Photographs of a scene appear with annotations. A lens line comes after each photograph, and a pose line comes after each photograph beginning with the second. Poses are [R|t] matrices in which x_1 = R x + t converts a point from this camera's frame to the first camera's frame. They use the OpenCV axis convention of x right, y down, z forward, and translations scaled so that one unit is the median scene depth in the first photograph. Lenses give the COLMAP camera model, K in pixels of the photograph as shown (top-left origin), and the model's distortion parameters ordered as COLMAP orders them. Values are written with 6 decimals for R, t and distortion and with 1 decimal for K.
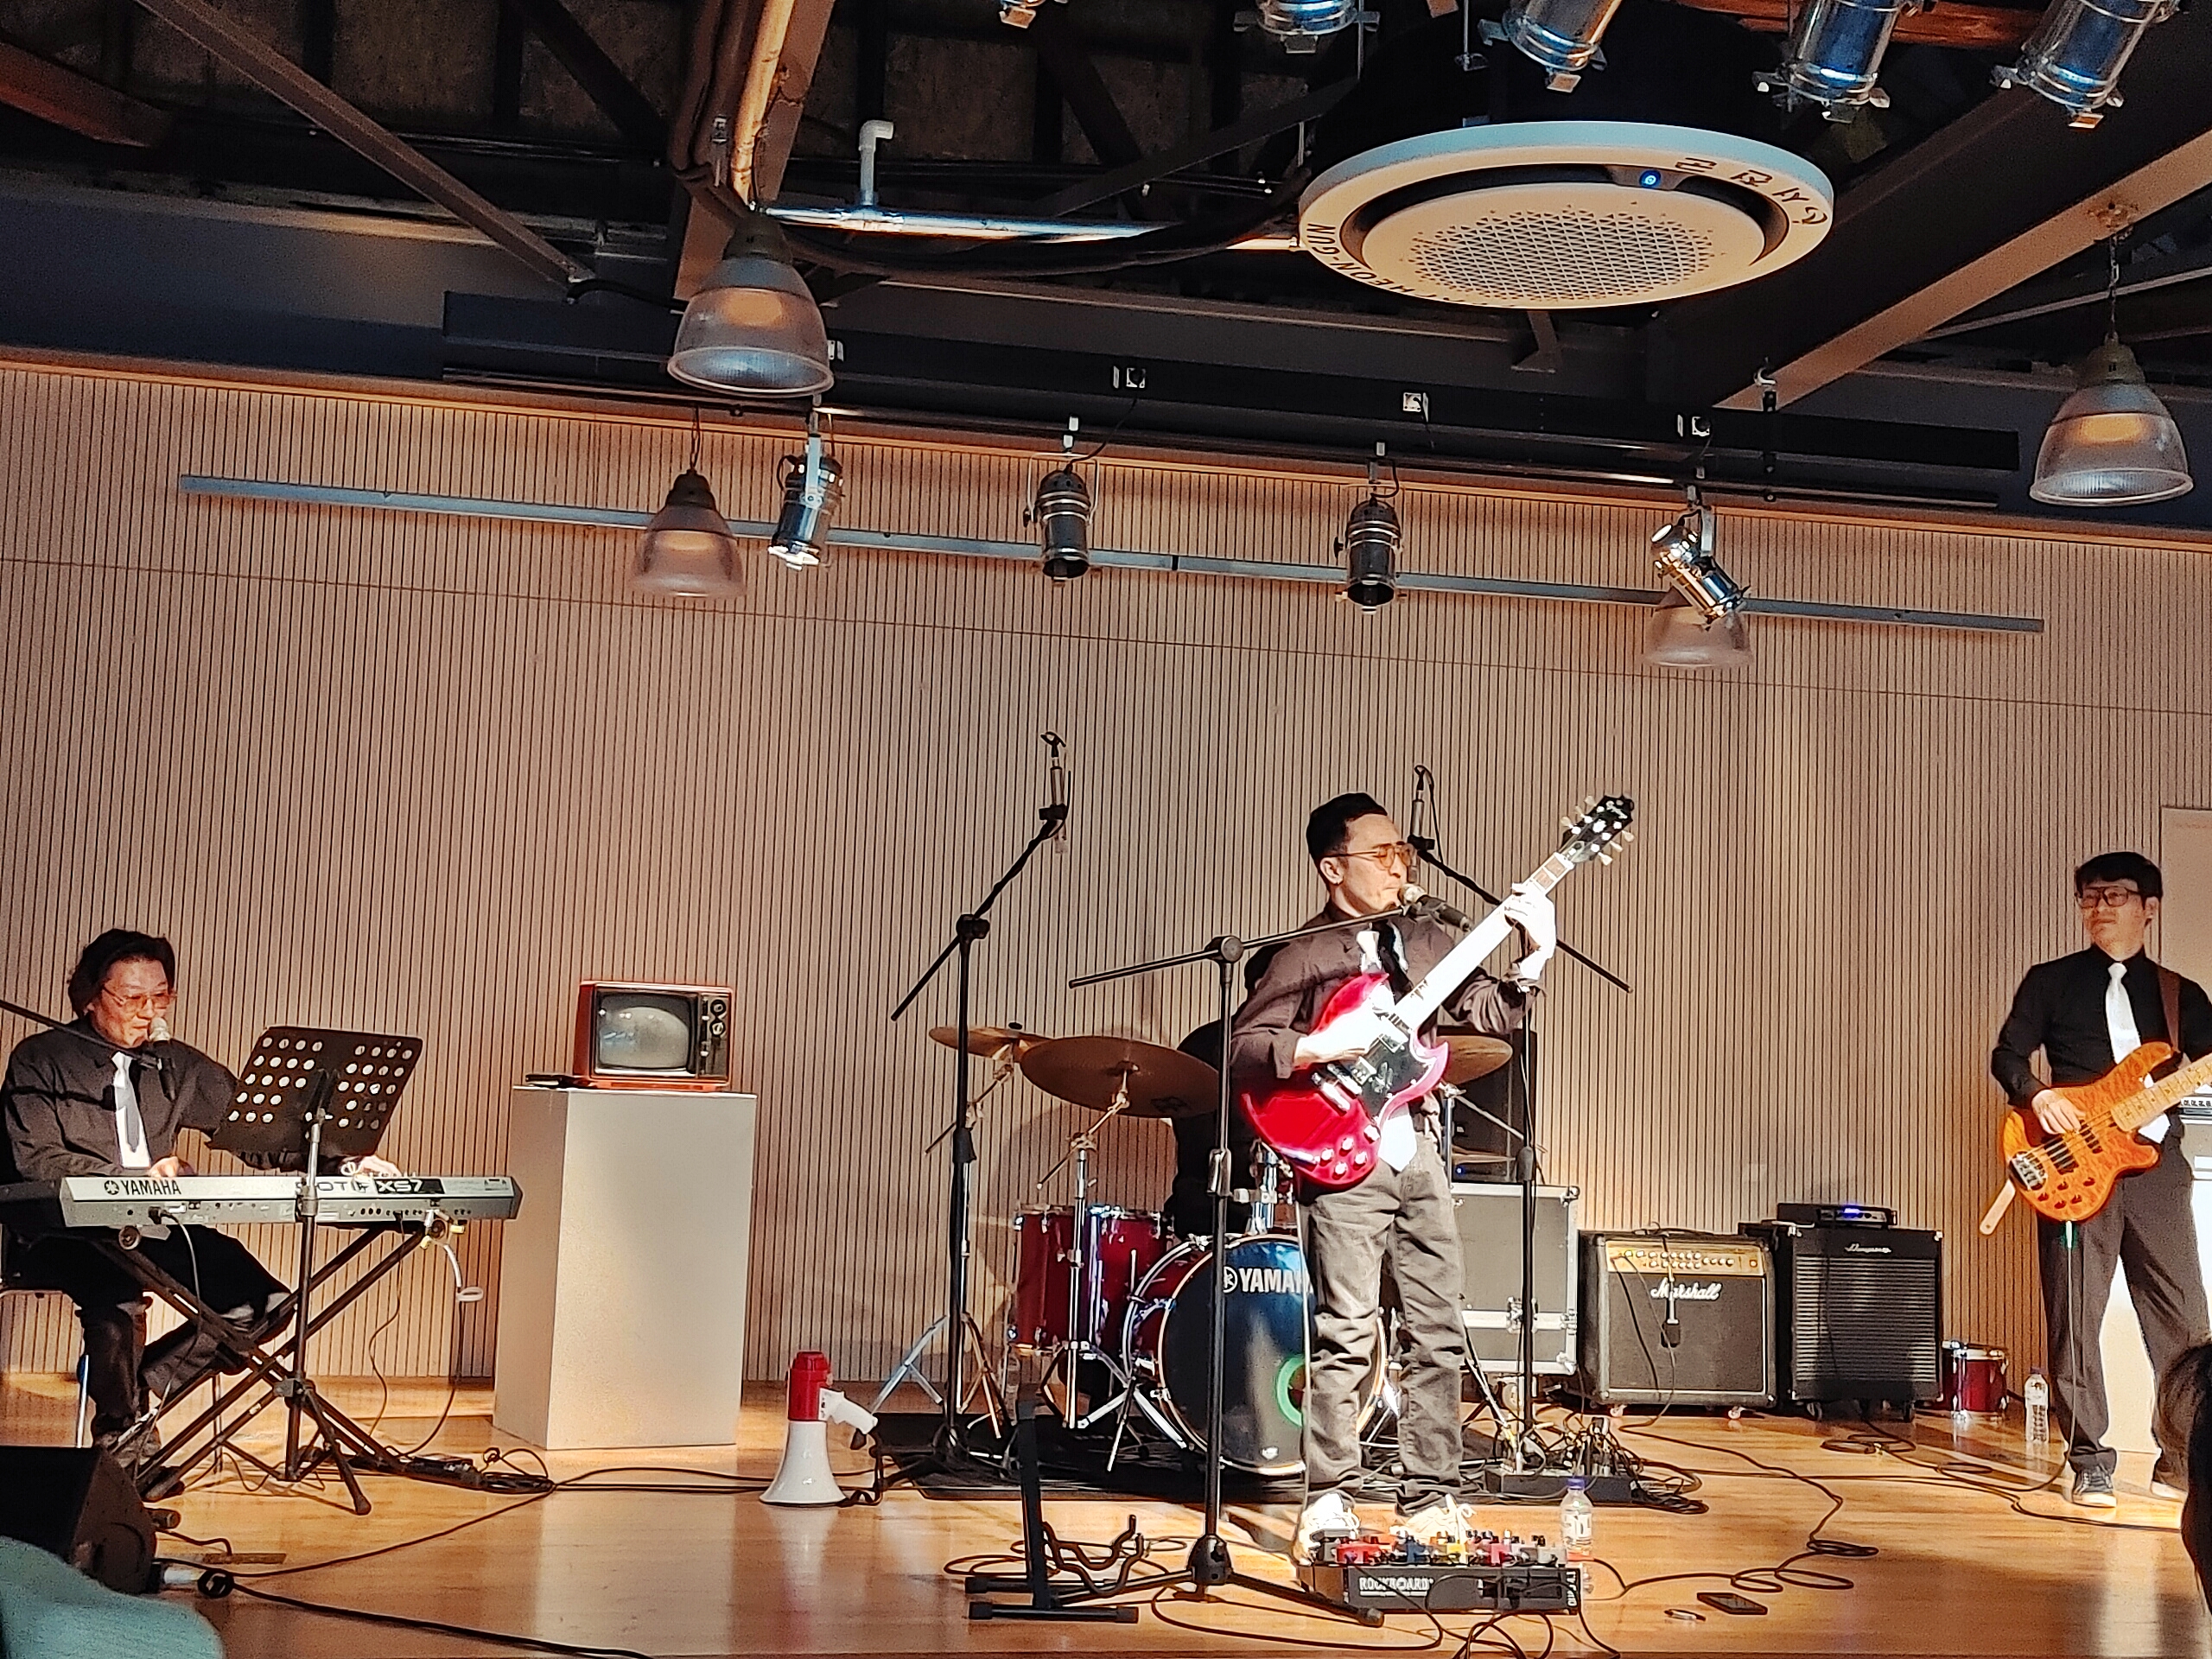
lens RADIAL K [[2776.2, 0, 1108.0], [0, 2776.2, 827.0], [0, 0, 1]] dist [0.140815, 0.000000]
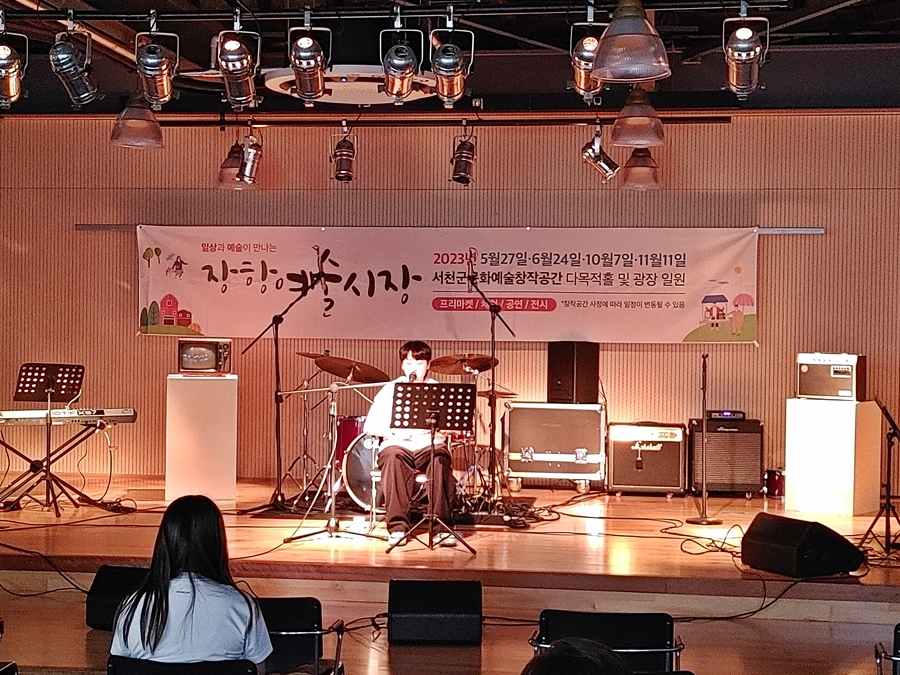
lens RADIAL K [[1515.7, 0, 449.3], [0, 1515.7, 337.7], [0, 0, 1]] dist [0.159429, 0.000000]
pose [[0.941390, -0.019330, -0.336765, 0.649602], [0.052600, 0.994556, 0.089950, -0.077095], [0.333193, -0.102392, 0.937282, -0.390050]]
